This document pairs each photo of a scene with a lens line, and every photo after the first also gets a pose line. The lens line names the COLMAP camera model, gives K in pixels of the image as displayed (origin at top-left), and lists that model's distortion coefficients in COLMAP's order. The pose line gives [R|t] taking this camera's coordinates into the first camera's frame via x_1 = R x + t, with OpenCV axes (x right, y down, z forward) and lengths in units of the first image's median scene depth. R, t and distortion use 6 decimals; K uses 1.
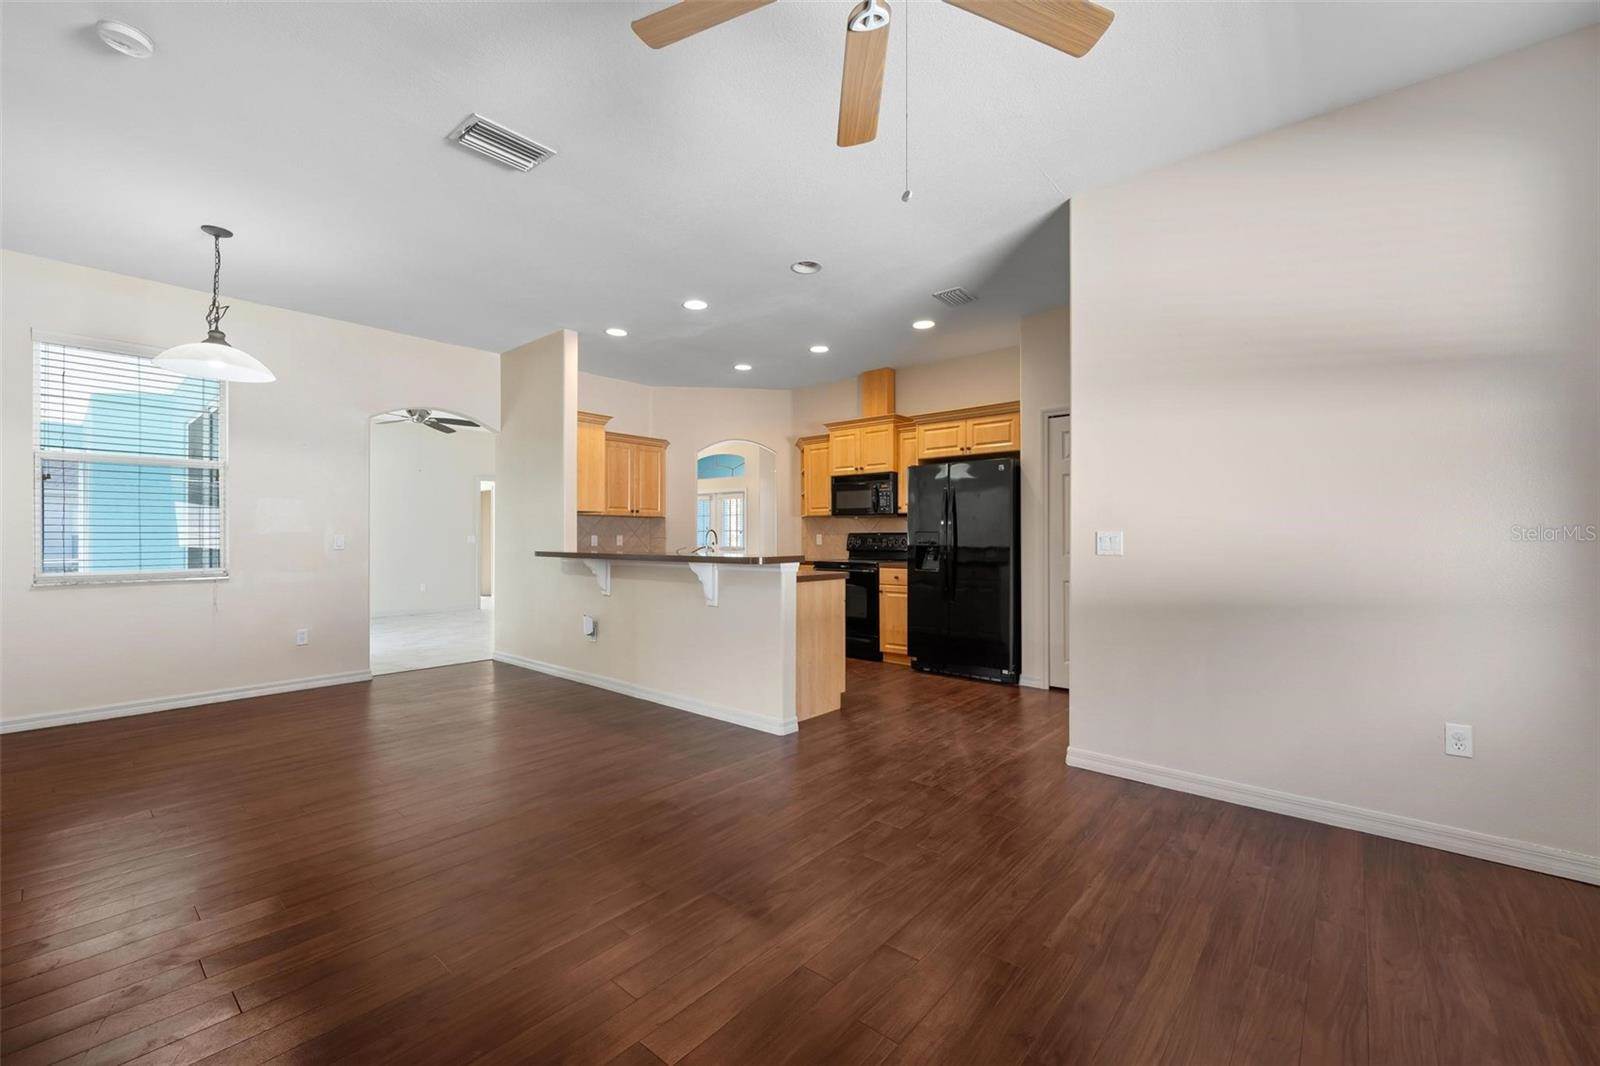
lens RADIAL K [[642.9, 0, 805.5], [0, 642.9, 535.4], [0, 0, 1]] dist [0.002921, 0.000337]
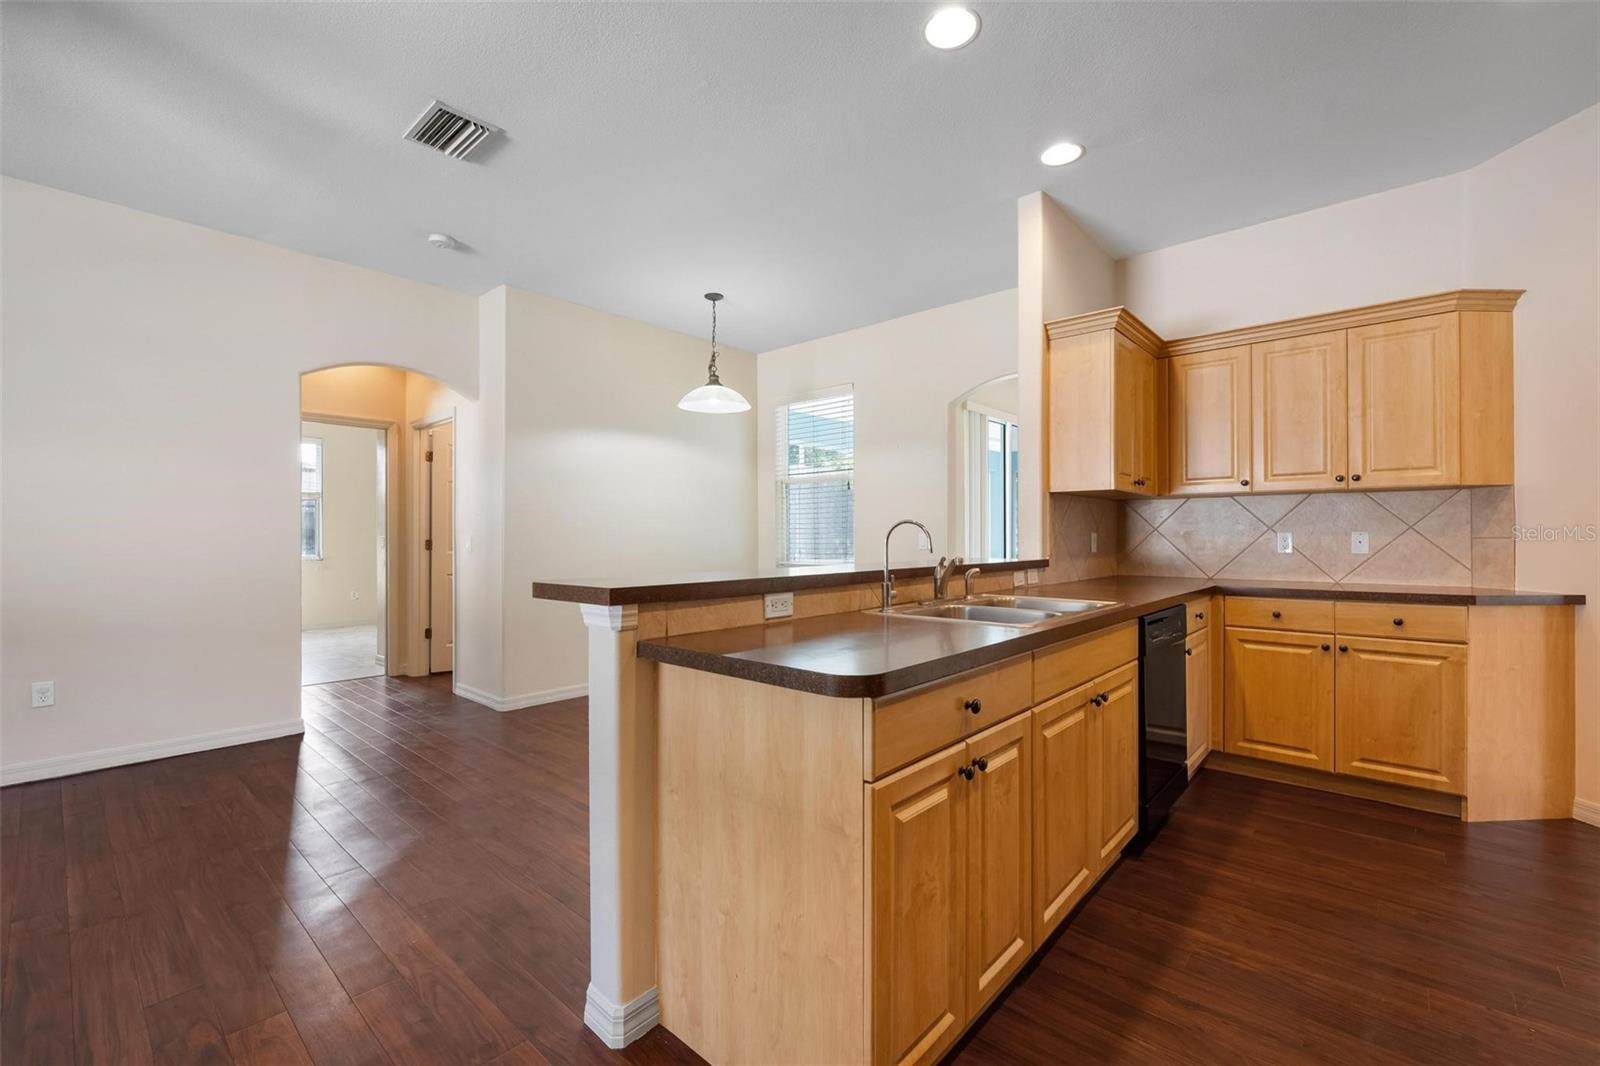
lens RADIAL K [[680.5, 0, 801.8], [0, 680.5, 534.9], [0, 0, 1]] dist [0.002004, -0.000494]
pose [[-0.033037, 0.000084, -0.999454, 0.288848], [0.005551, 0.999985, -0.000099, -0.001066], [0.999439, -0.005551, -0.033037, 0.837156]]
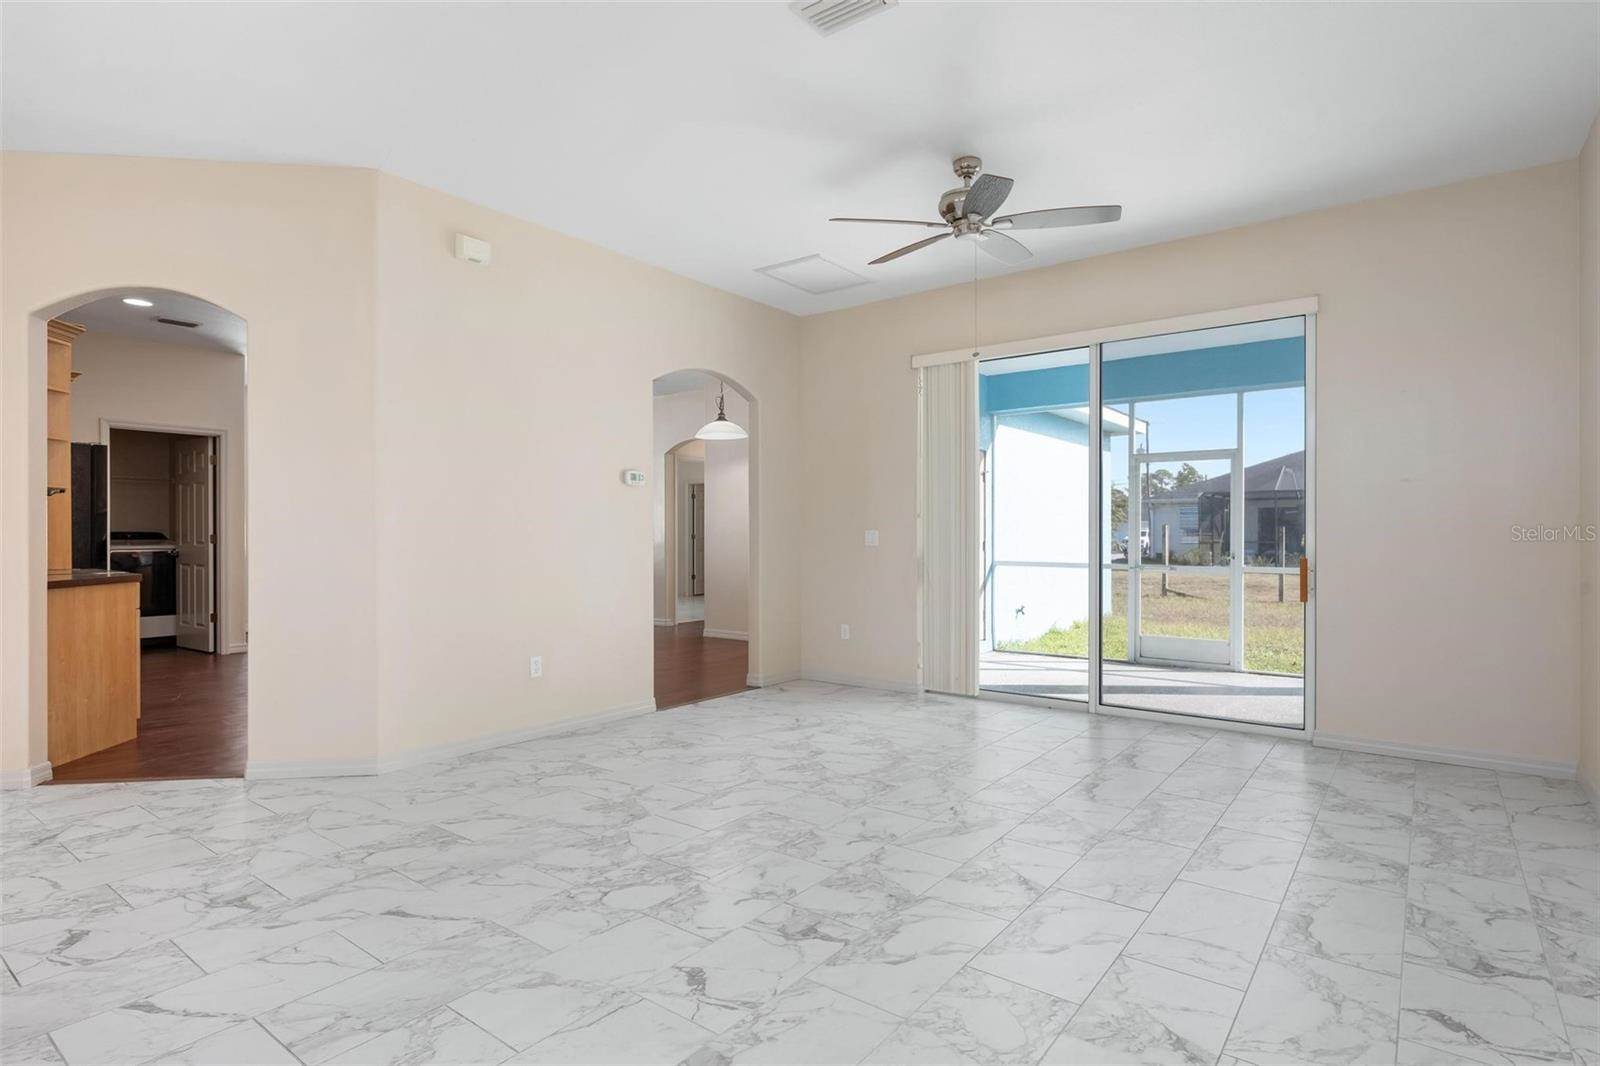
lens RADIAL K [[821.9, 0, 802.6], [0, 821.9, 534.2], [0, 0, 1]] dist [0.000732, -0.001147]
pose [[-0.999185, -0.000579, -0.040357, -0.718749], [-0.000463, 0.999996, -0.002884, 0.007562], [0.040358, -0.002863, -0.999181, 2.215960]]
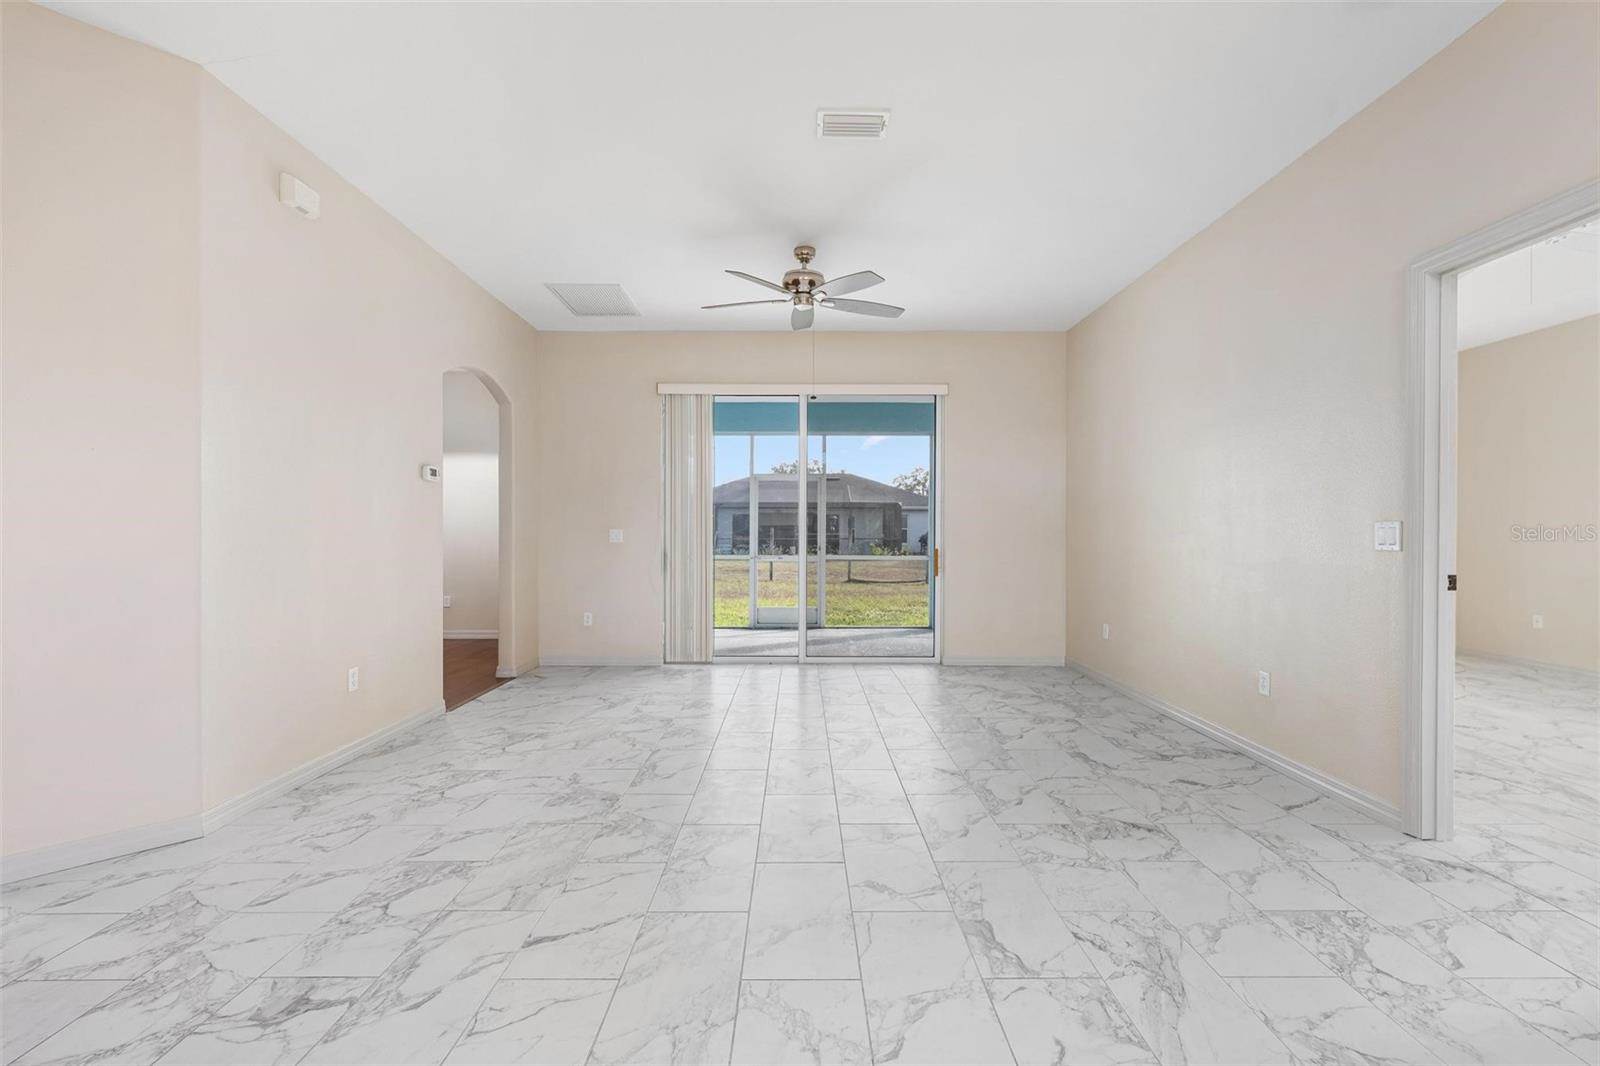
lens RADIAL K [[680.5, 0, 801.8], [0, 680.5, 534.9], [0, 0, 1]] dist [0.002004, -0.000494]
pose [[-0.766746, -0.002028, -0.641948, -0.378749], [-0.002456, 0.999997, -0.000226, 0.007711], [0.641946, 0.001403, -0.766748, 2.101469]]
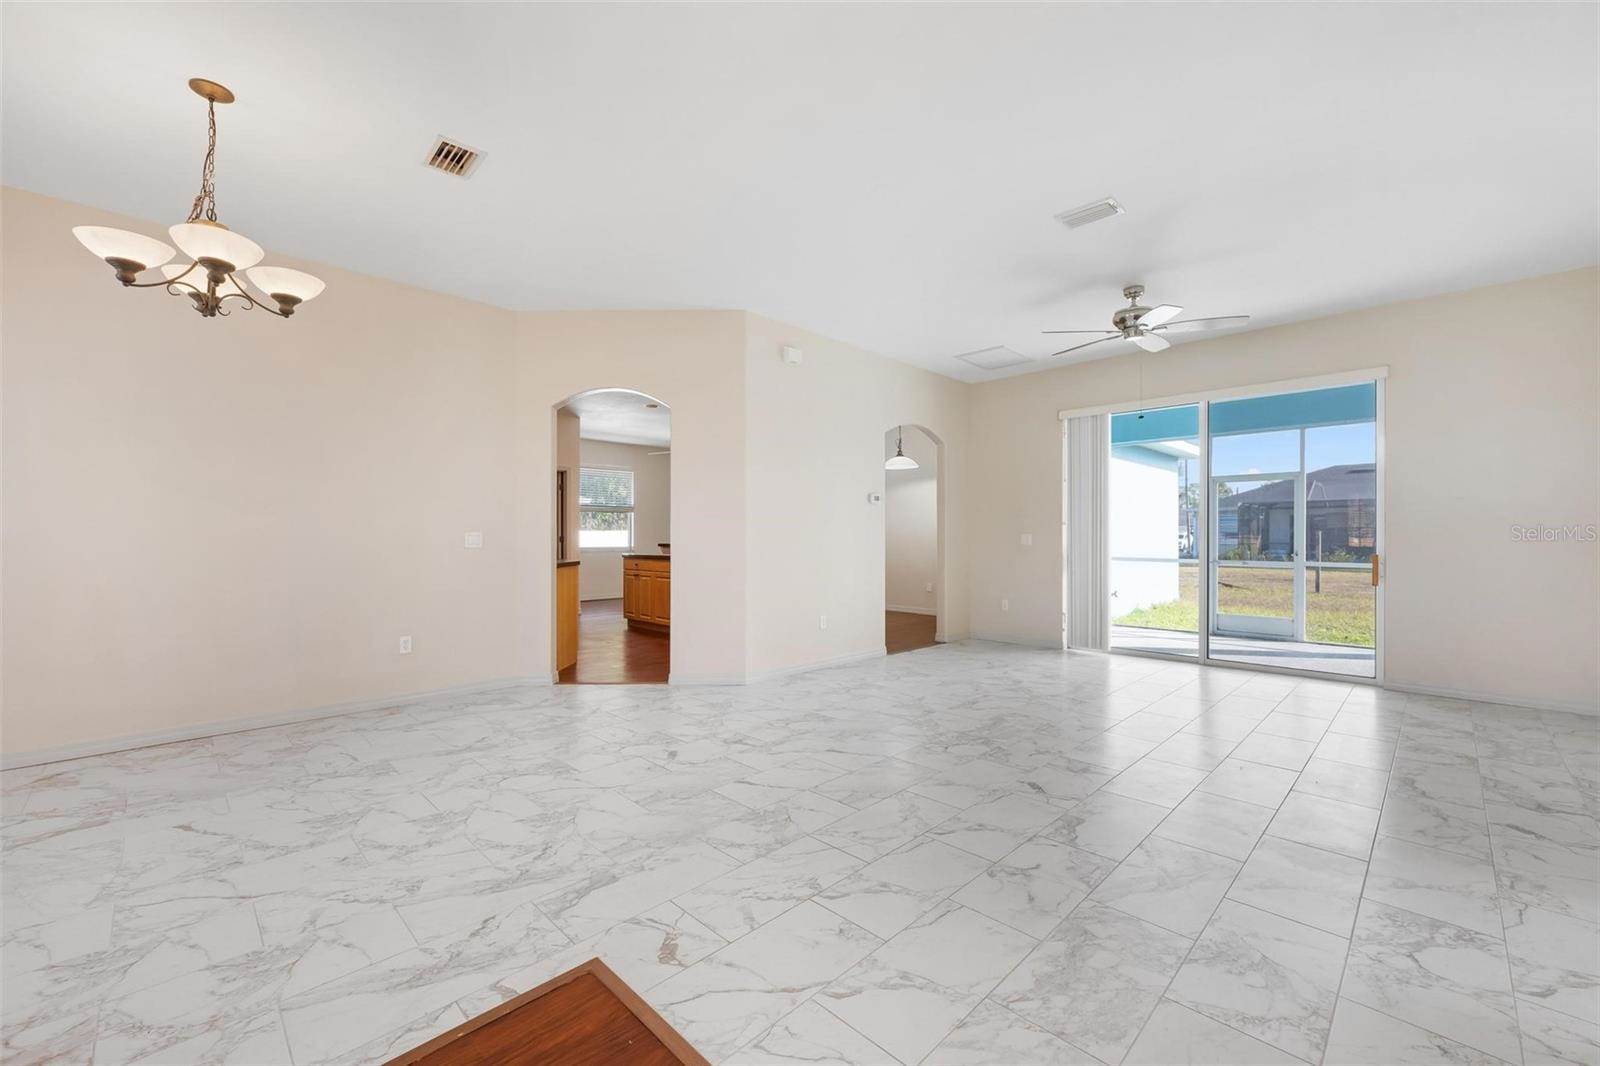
lens RADIAL K [[642.9, 0, 805.5], [0, 642.9, 535.4], [0, 0, 1]] dist [0.002921, 0.000337]
pose [[-0.995993, -0.002221, 0.089399, -0.533997], [-0.002591, 0.999989, -0.004025, 0.008009], [-0.089389, -0.004240, -0.995988, 2.387286]]
